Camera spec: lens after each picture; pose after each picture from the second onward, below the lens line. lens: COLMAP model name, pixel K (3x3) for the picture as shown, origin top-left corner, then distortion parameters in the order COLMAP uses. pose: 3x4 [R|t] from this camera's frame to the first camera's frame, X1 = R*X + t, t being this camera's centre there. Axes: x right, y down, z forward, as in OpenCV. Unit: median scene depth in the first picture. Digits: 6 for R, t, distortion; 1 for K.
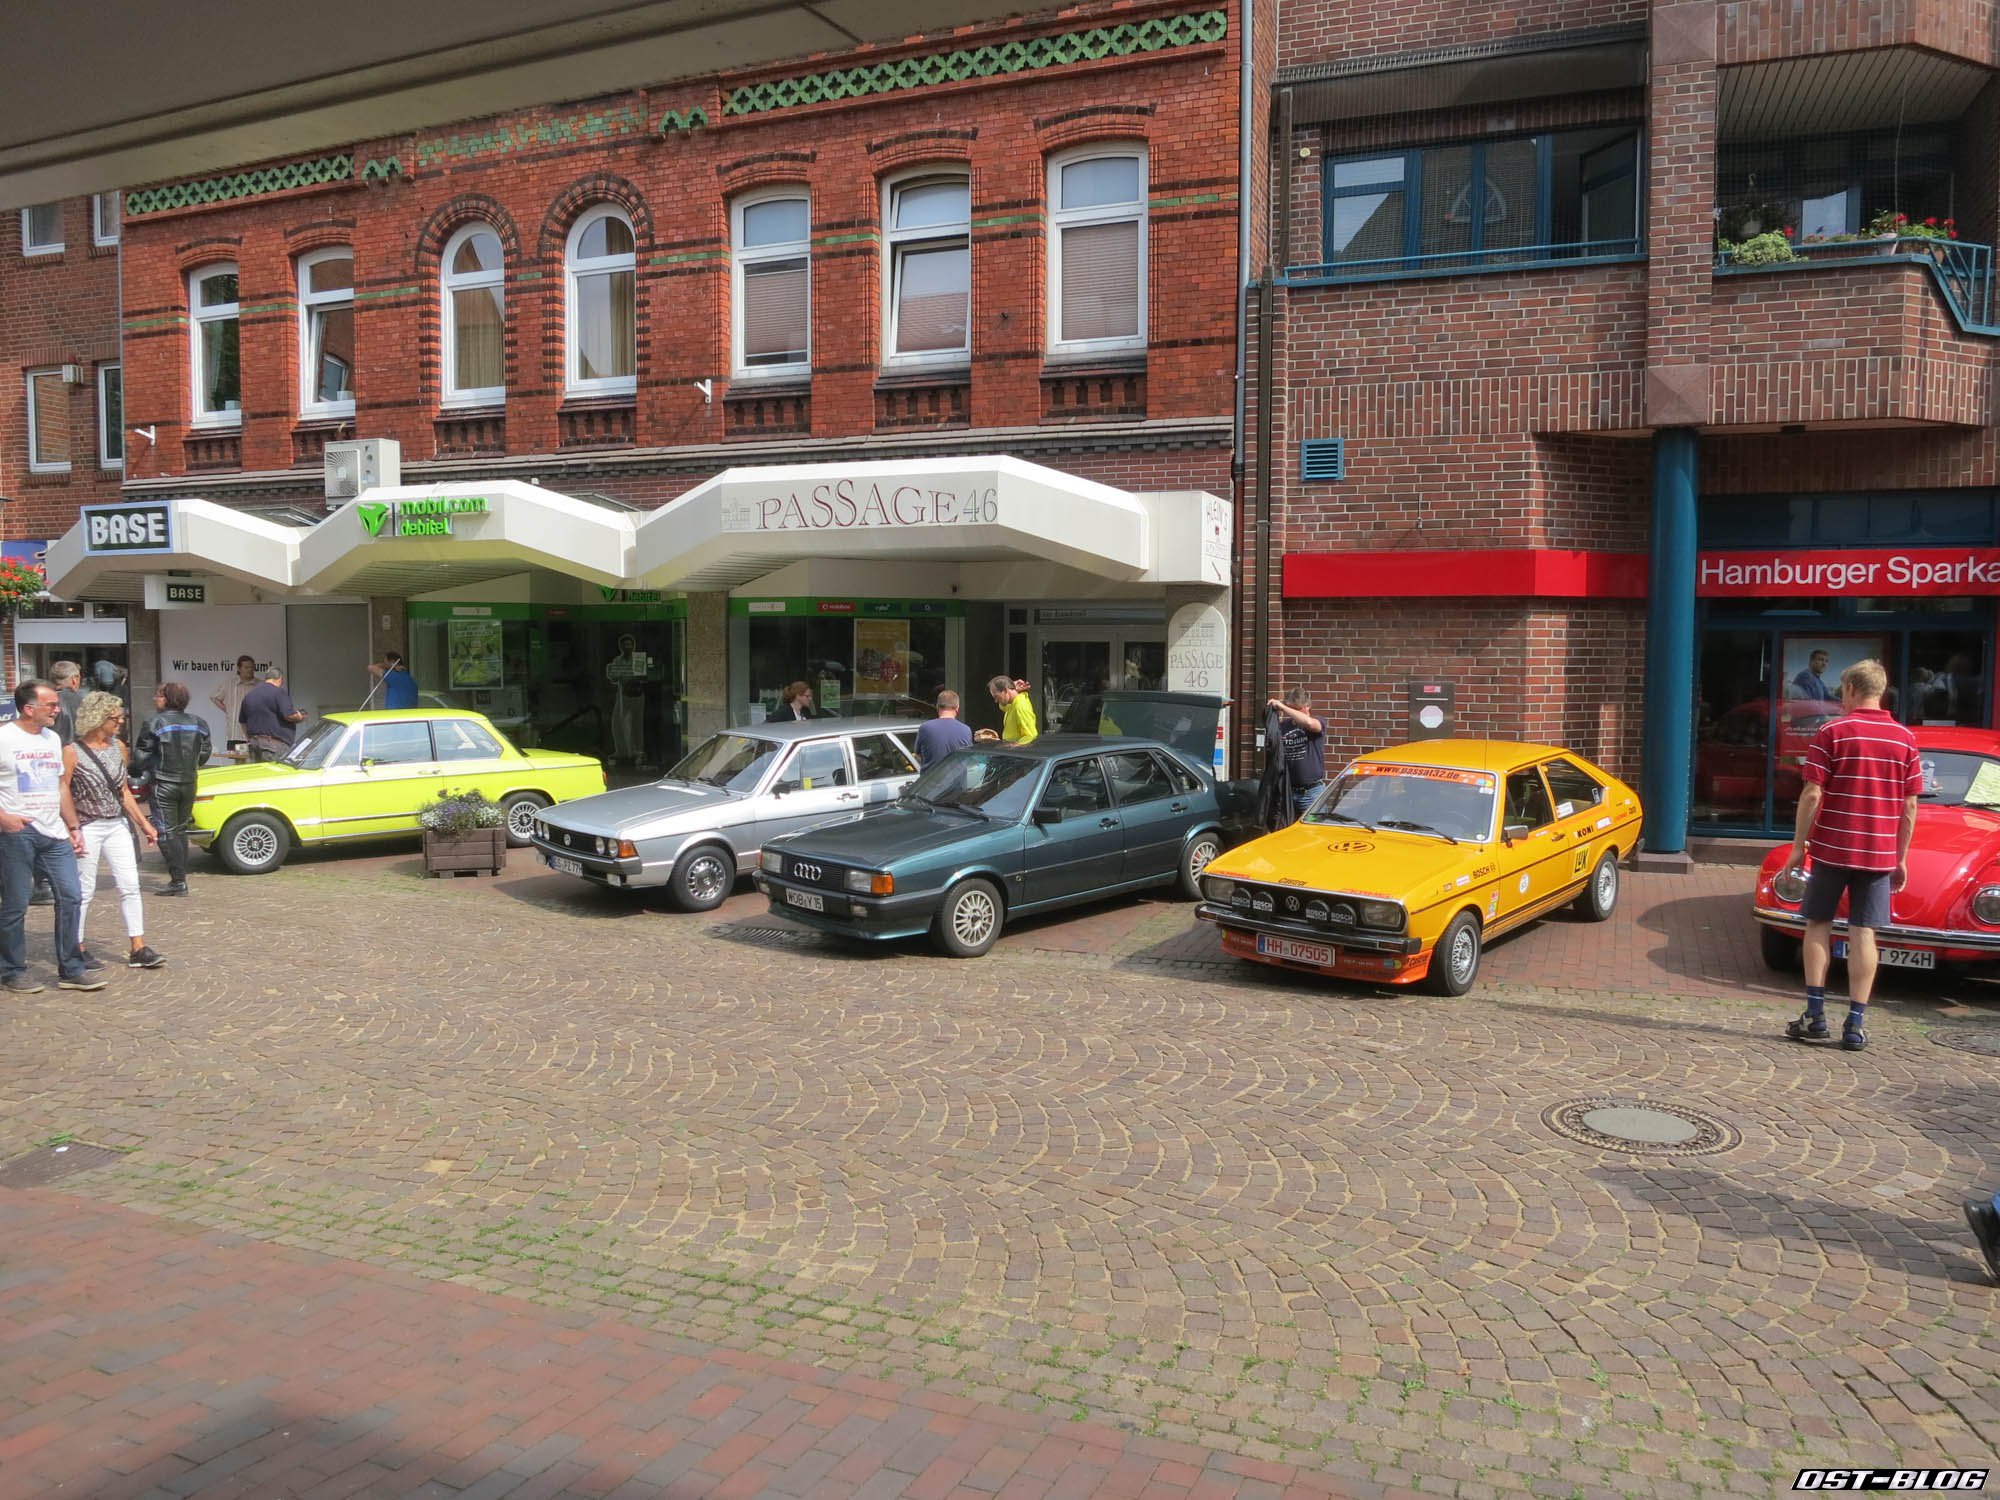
lens RADIAL K [[1444.8, 0, 1000.0], [0, 1444.8, 750.0], [0, 0, 1]] dist [-0.044051, 0.013472]
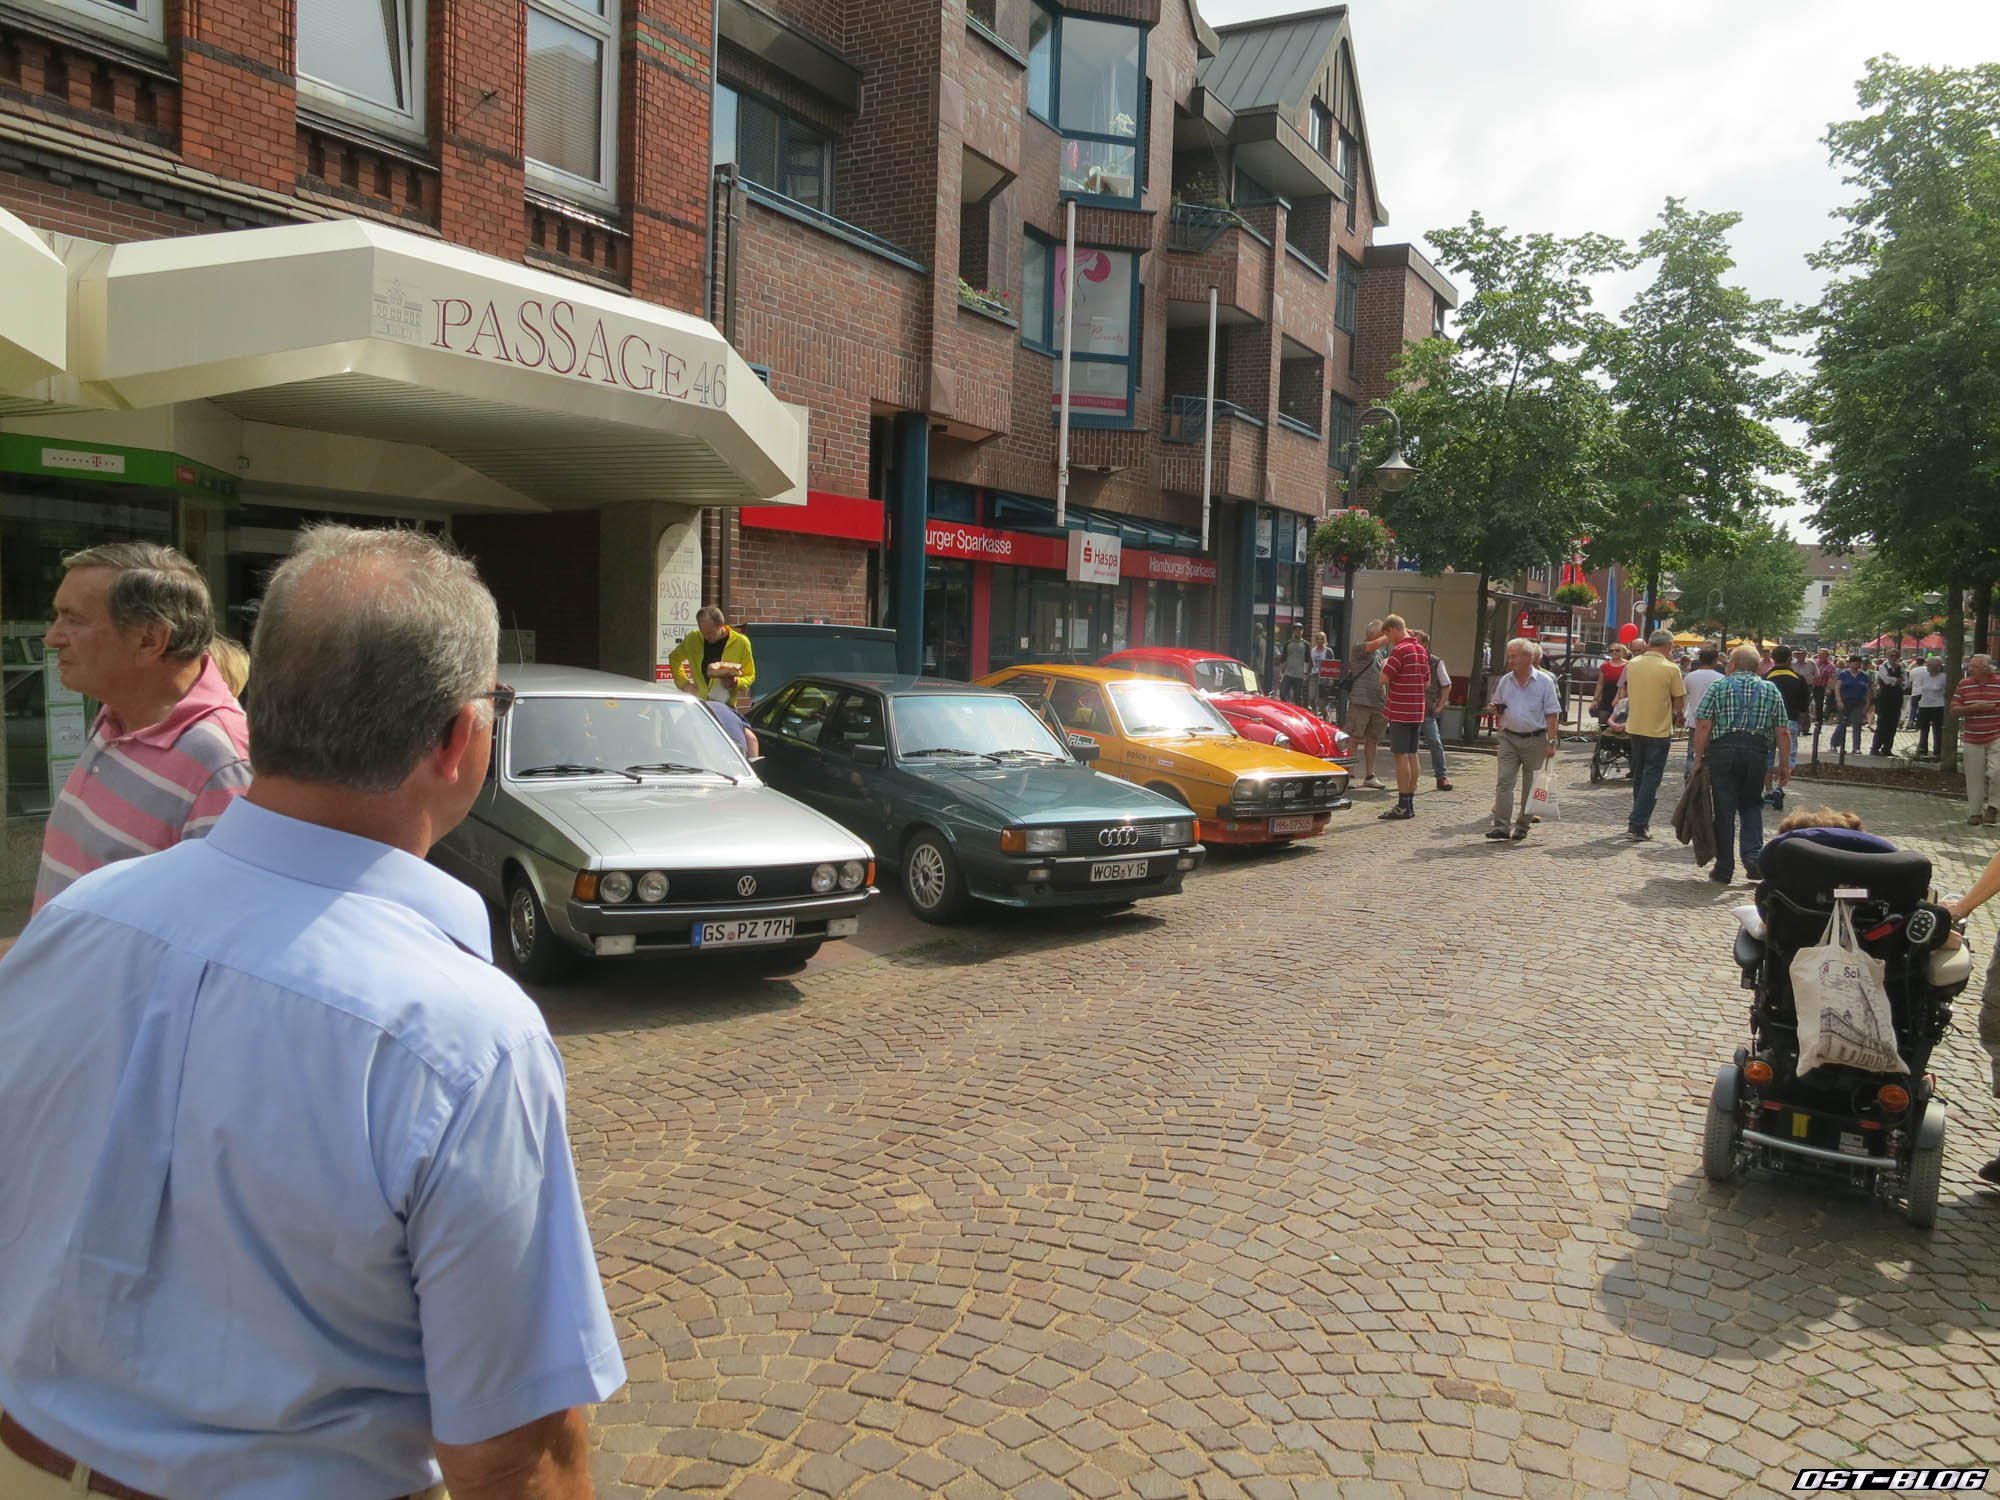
lens RADIAL K [[1444.8, 0, 1000.0], [0, 1444.8, 750.0], [0, 0, 1]] dist [-0.044051, 0.013472]
pose [[0.137497, -0.084094, 0.986926, -0.728568], [0.037956, 0.996105, 0.079588, -0.027875], [-0.989775, 0.026517, 0.140153, 0.704365]]
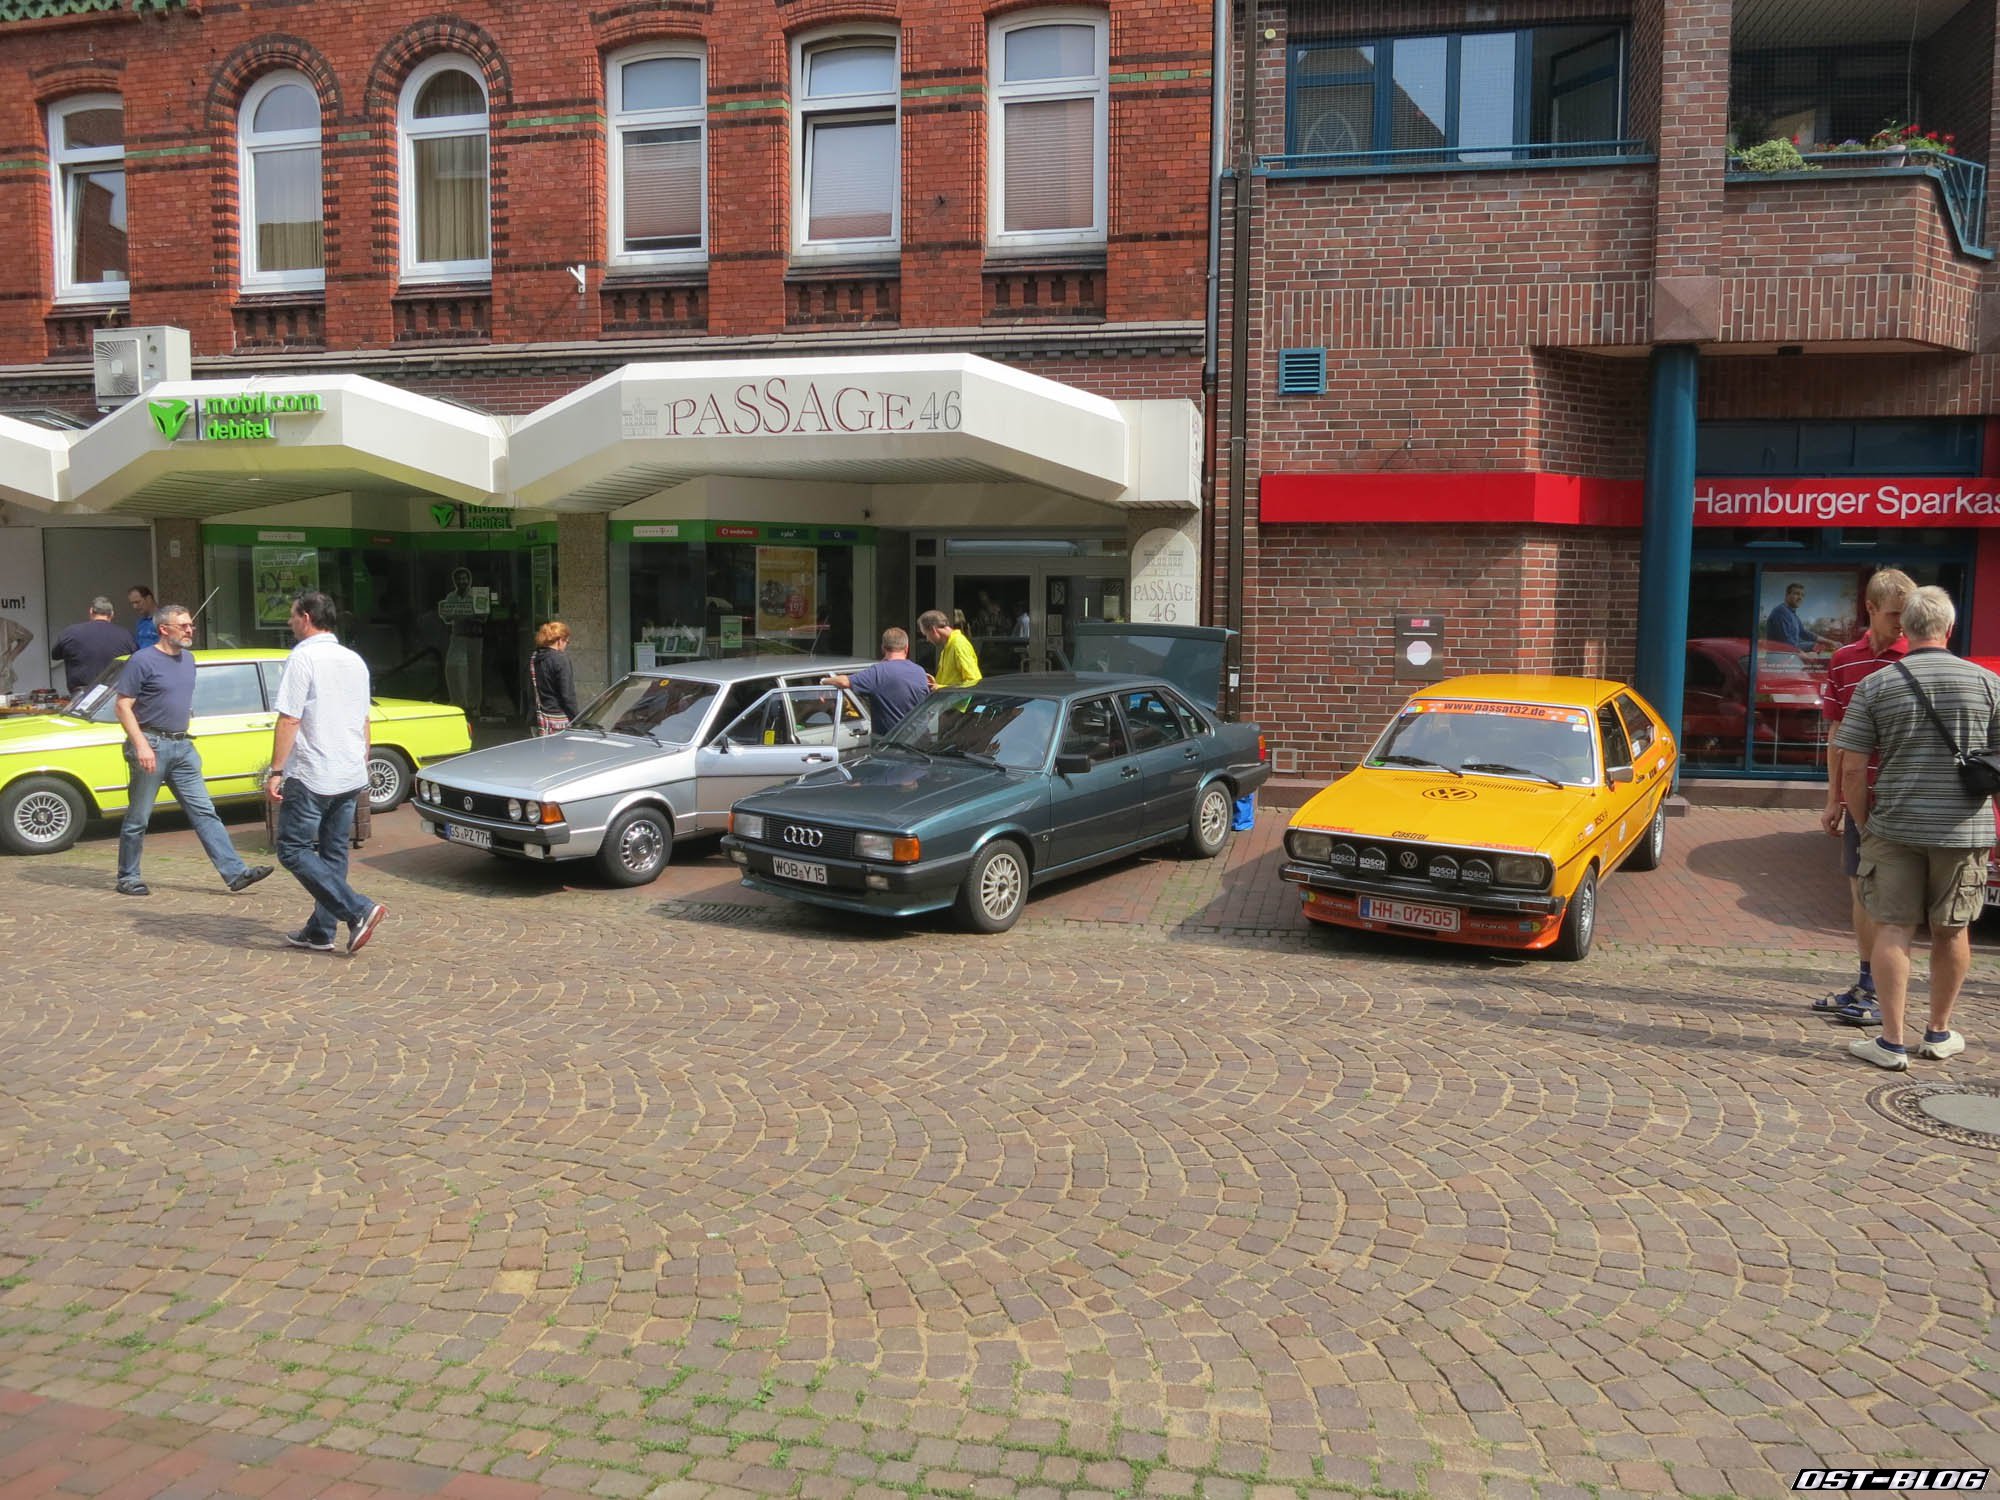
lens RADIAL K [[1444.8, 0, 1000.0], [0, 1444.8, 750.0], [0, 0, 1]] dist [-0.044051, 0.013472]
pose [[0.986709, -0.013415, 0.161940, -0.115235], [0.008196, 0.999427, 0.032850, 0.006563], [-0.162288, -0.031086, 0.986254, 0.124770]]
